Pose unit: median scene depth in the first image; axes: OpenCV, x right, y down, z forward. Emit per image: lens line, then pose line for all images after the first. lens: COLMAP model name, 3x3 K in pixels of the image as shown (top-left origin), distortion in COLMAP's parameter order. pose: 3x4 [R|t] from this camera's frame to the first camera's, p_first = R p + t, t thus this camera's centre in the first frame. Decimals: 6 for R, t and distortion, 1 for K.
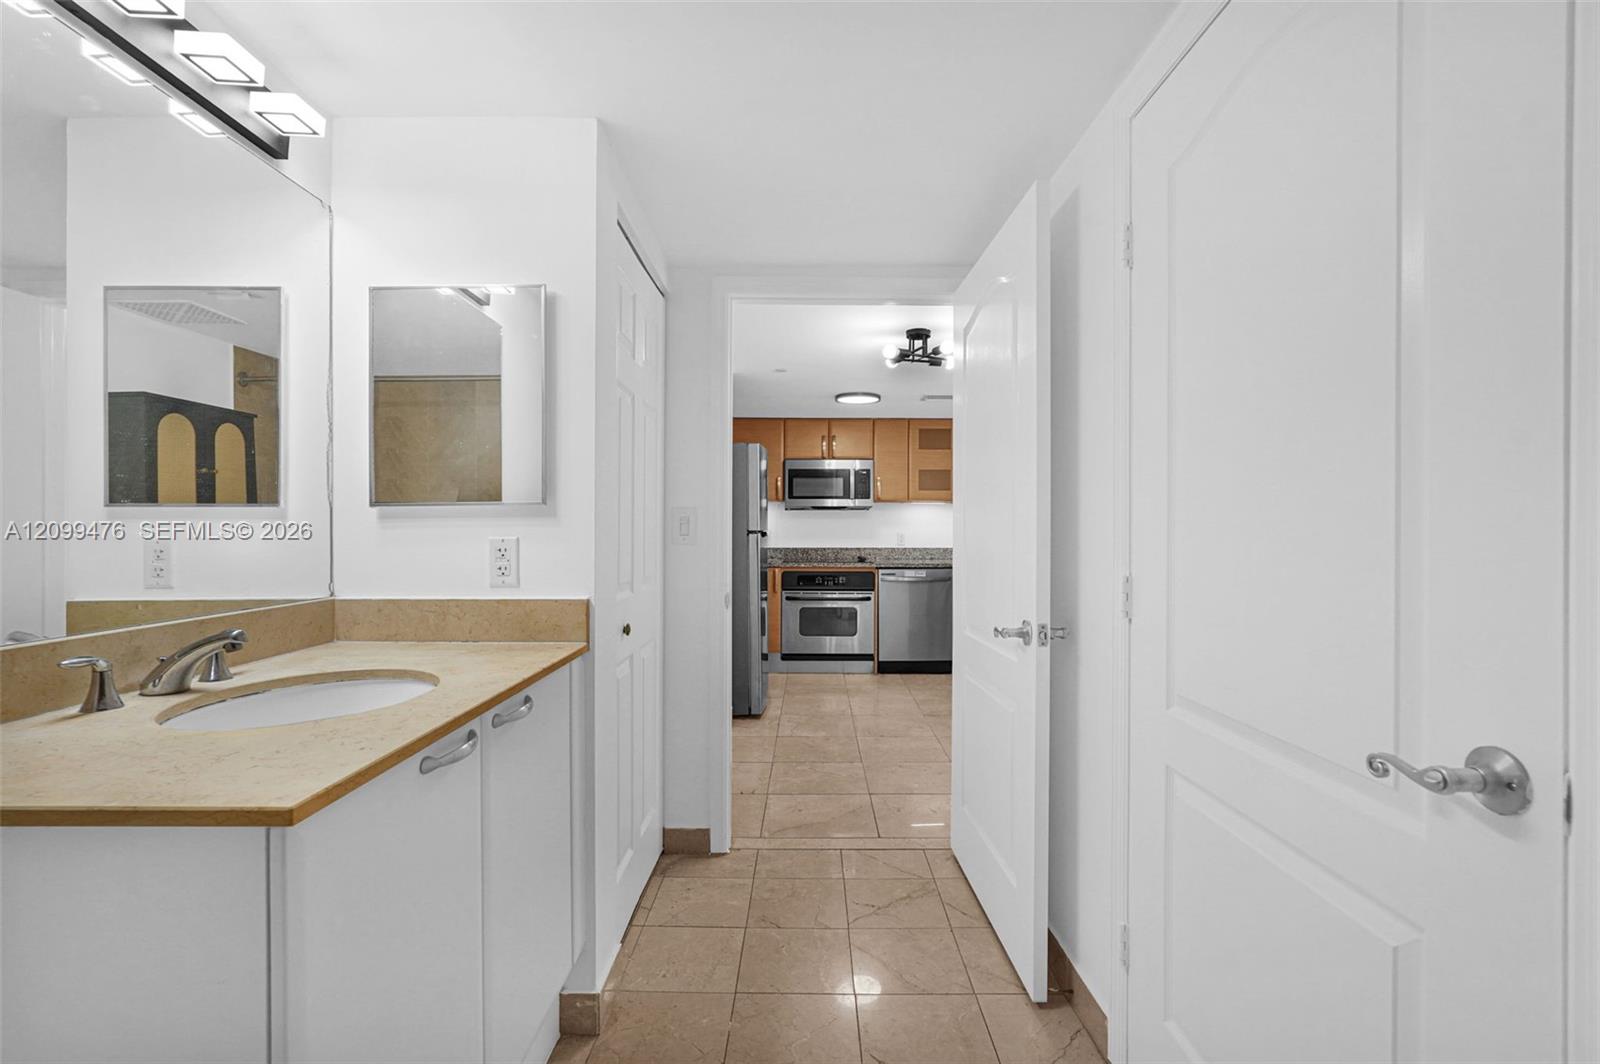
lens RADIAL K [[725.6, 0, 800.0], [0, 725.6, 532.0], [0, 0, 1]] dist [-0.017805, 0.008168]
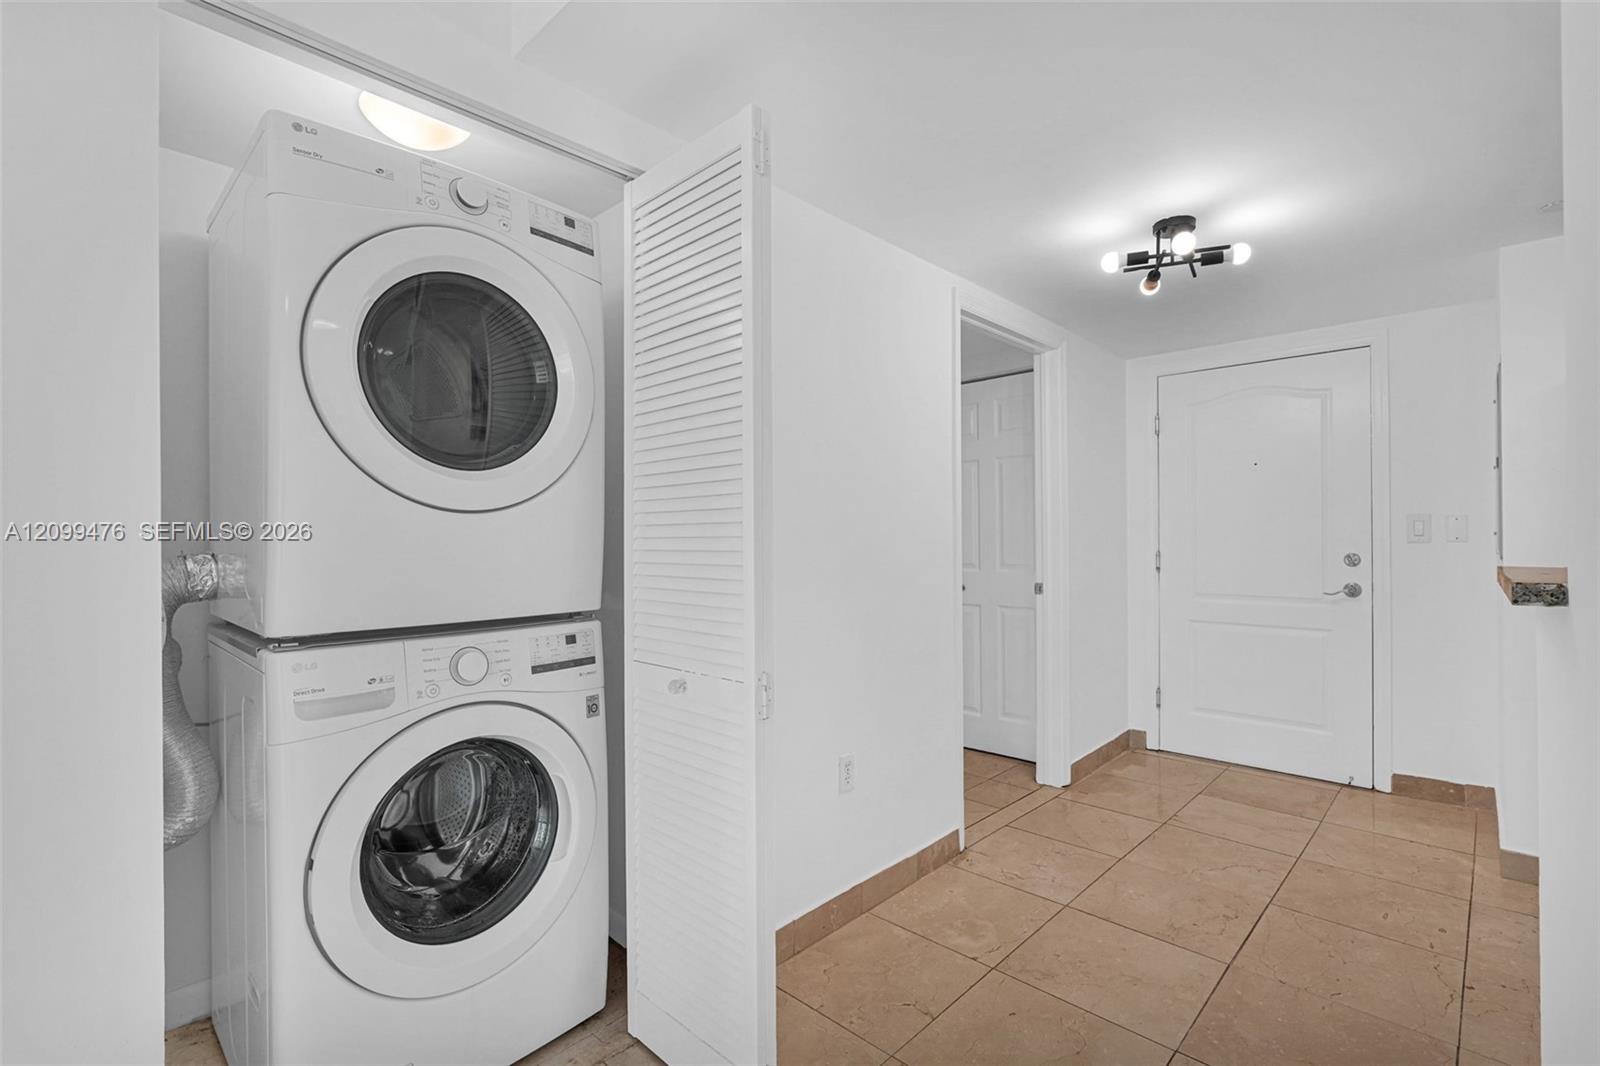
lens RADIAL K [[725.6, 0, 800.0], [0, 725.6, 533.0], [0, 0, 1]] dist [-0.017805, 0.008168]
pose [[-0.684763, -0.007091, -0.728731, 0.511632], [-0.000040, 0.999953, -0.009693, 0.002752], [0.728766, -0.006609, -0.684731, 0.707228]]
